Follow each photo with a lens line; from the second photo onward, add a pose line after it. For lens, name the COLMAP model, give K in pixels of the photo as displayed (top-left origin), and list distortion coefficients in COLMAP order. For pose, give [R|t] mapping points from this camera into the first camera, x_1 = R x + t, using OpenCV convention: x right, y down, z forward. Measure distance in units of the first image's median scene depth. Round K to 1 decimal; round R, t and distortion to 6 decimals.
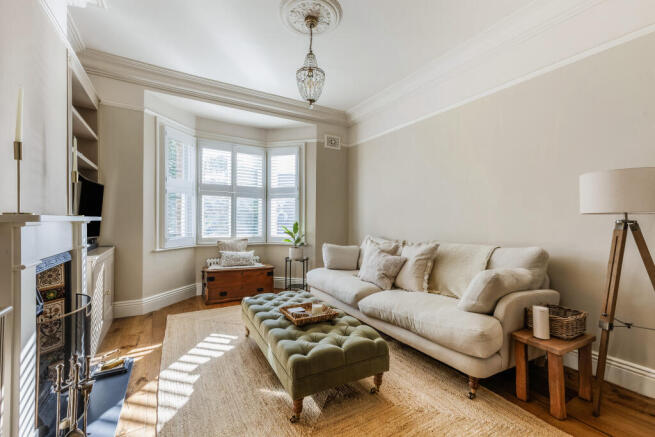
lens RADIAL K [[276.8, 0, 327.5], [0, 276.8, 218.5], [0, 0, 1]] dist [0.013202, -0.000049]
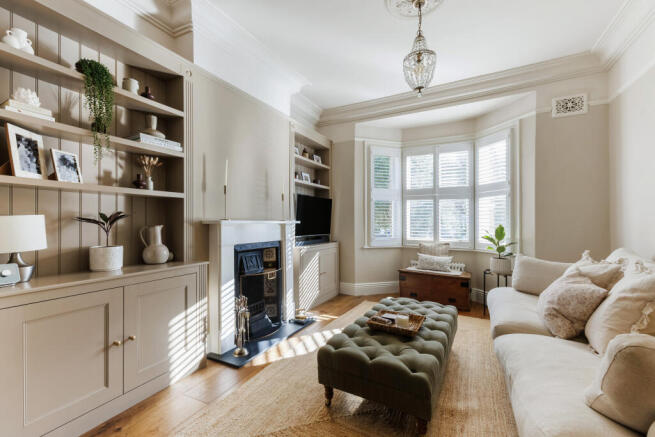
lens RADIAL K [[284.5, 0, 327.8], [0, 284.5, 220.3], [0, 0, 1]] dist [0.013644, -0.000167]
pose [[0.515377, -0.011231, -0.856890, 0.345569], [0.005905, 0.999937, -0.009554, 0.002868], [0.856943, -0.000136, 0.515410, 0.166991]]
